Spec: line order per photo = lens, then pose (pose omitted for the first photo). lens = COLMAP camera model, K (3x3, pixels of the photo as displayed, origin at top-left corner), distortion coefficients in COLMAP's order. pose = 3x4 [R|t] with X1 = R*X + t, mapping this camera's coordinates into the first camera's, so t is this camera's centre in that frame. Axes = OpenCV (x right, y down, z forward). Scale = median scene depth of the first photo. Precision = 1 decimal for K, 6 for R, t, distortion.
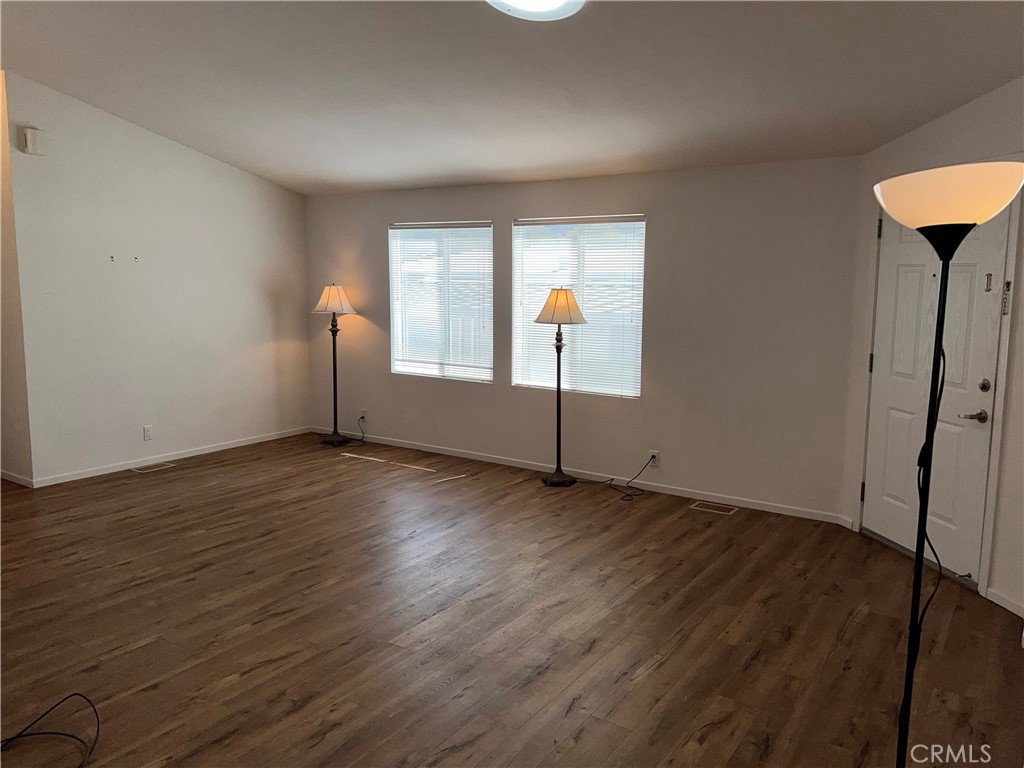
lens RADIAL K [[774.0, 0, 518.8], [0, 774.0, 383.9], [0, 0, 1]] dist [0.078052, -0.088914]
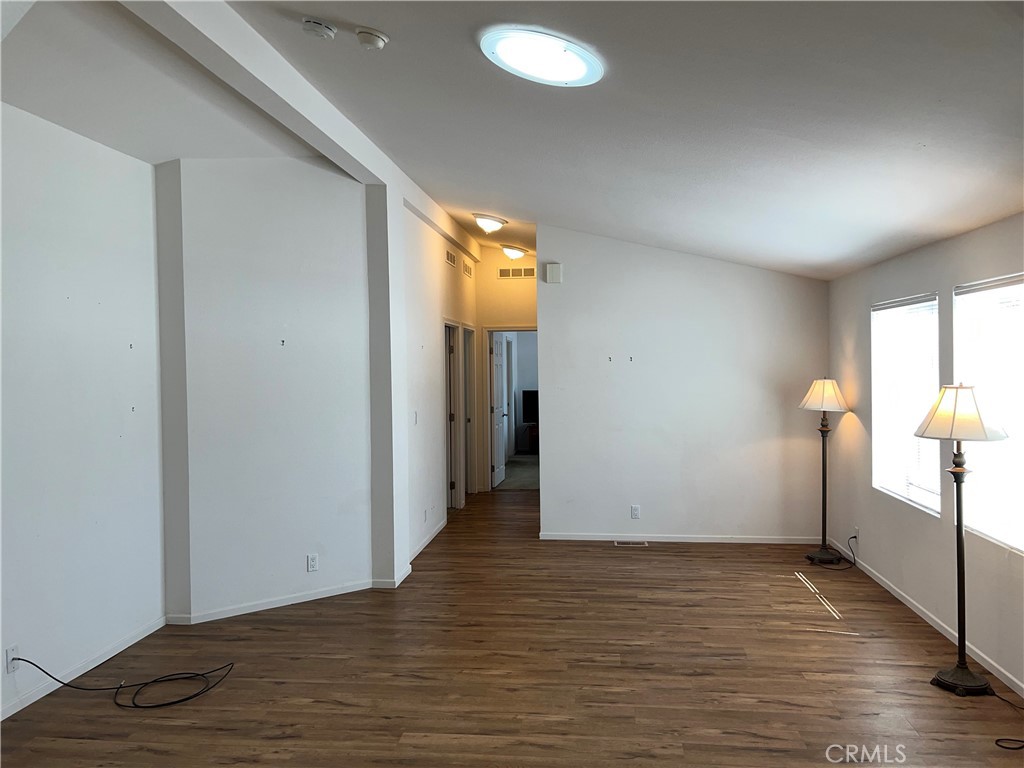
lens RADIAL K [[774.0, 0, 518.8], [0, 774.0, 383.9], [0, 0, 1]] dist [0.078052, -0.088914]
pose [[0.449166, 0.003221, -0.893443, 0.521488], [-0.100775, 0.993795, -0.047080, -0.059586], [0.887747, 0.111183, 0.446703, 0.394671]]
